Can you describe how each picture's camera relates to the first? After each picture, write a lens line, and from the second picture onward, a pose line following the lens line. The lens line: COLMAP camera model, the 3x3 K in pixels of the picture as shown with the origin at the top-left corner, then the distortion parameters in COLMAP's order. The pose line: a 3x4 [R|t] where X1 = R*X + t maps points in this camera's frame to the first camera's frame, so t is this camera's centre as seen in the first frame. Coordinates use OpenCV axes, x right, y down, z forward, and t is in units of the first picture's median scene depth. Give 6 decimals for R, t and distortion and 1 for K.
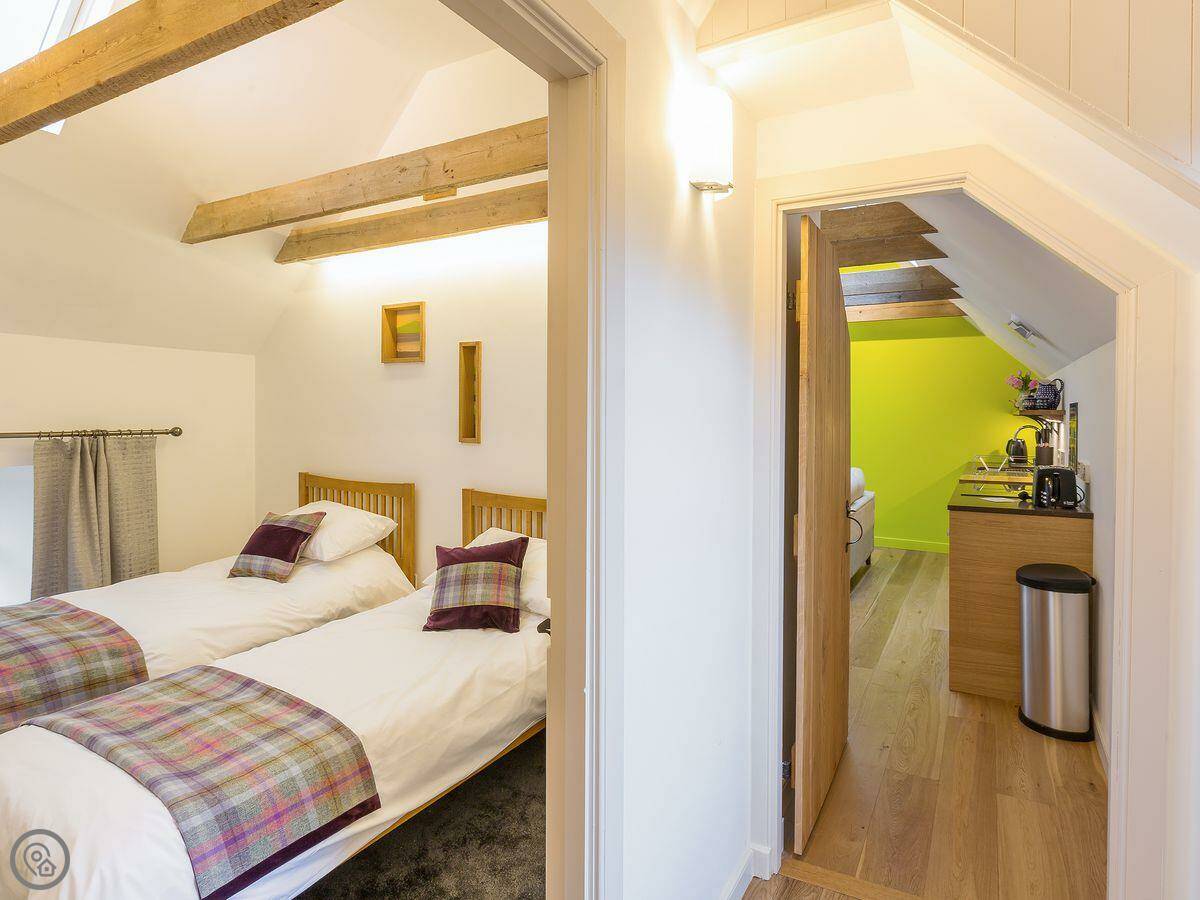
lens RADIAL K [[636.2, 0, 604.5], [0, 636.2, 454.4], [0, 0, 1]] dist [0.002355, 0.000117]
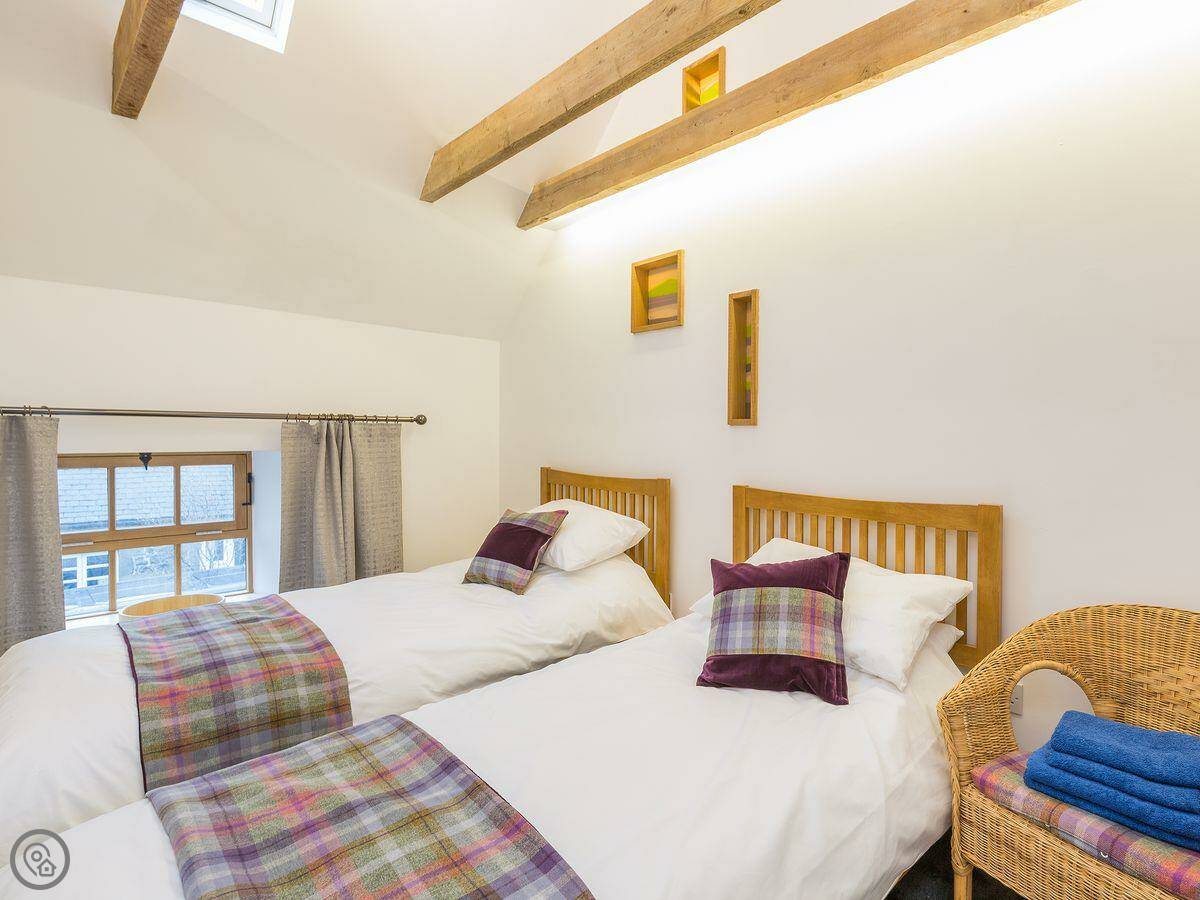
lens RADIAL K [[636.2, 0, 604.5], [0, 636.2, 454.4], [0, 0, 1]] dist [0.002355, 0.000117]
pose [[0.936046, -0.004362, -0.351851, -0.117285], [-0.003648, 0.999749, -0.022101, 0.040763], [0.351859, 0.021971, 0.935795, 0.276186]]
